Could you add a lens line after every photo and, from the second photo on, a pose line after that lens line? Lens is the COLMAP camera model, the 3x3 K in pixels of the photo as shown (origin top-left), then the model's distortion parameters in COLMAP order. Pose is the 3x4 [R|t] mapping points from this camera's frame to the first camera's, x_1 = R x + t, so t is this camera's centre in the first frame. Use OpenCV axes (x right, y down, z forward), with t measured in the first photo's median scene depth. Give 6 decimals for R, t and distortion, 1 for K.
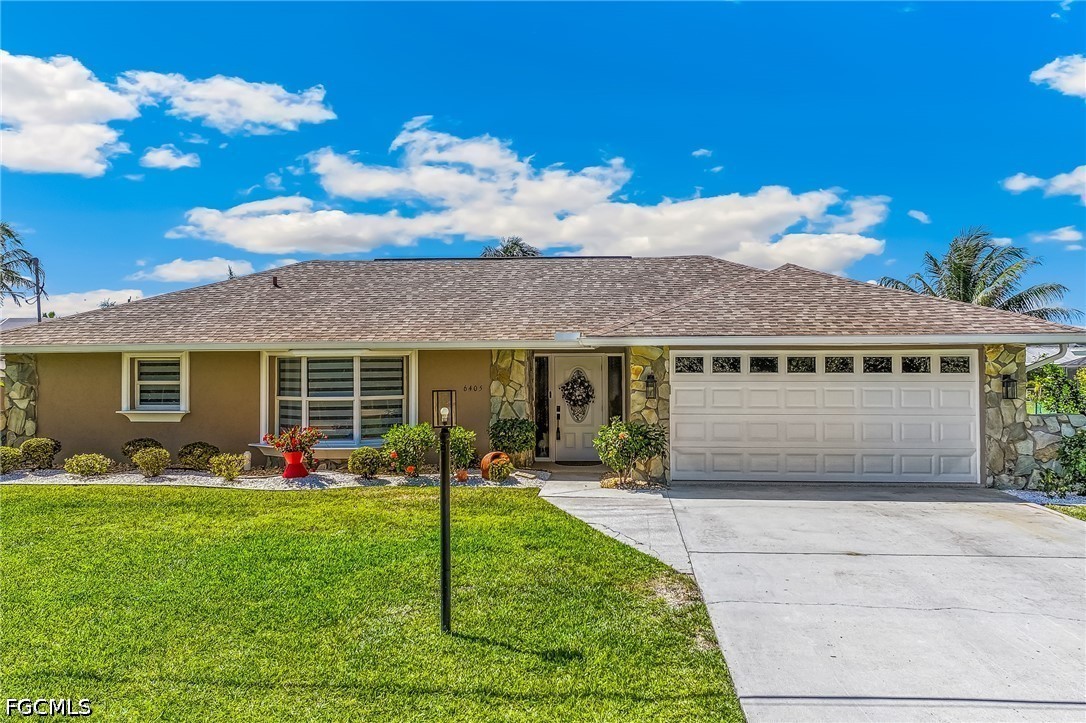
lens RADIAL K [[752.2, 0, 543.5], [0, 752.2, 325.0], [0, 0, 1]] dist [-0.003166, -0.001132]
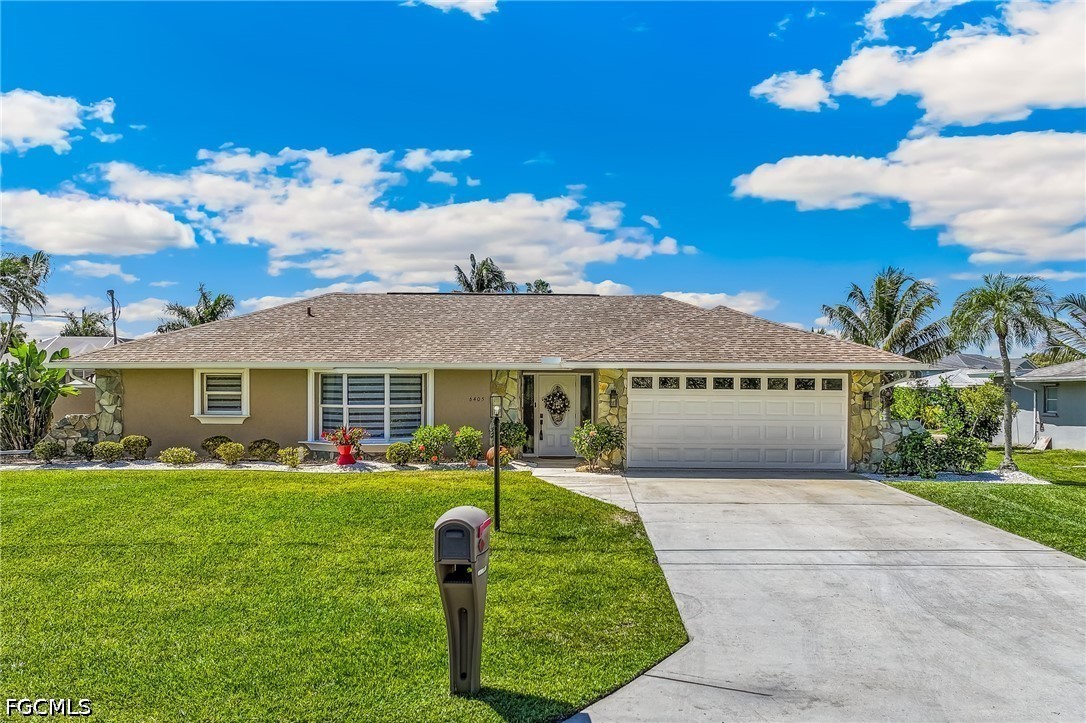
lens RADIAL K [[750.4, 0, 543.0], [0, 750.4, 361.5], [0, 0, 1]] dist [0.001297, 0.000337]
pose [[0.998874, 0.010496, 0.046269, -0.042110], [-0.011743, 0.999573, 0.026759, -0.017292], [-0.045968, -0.027272, 0.998571, -0.305327]]
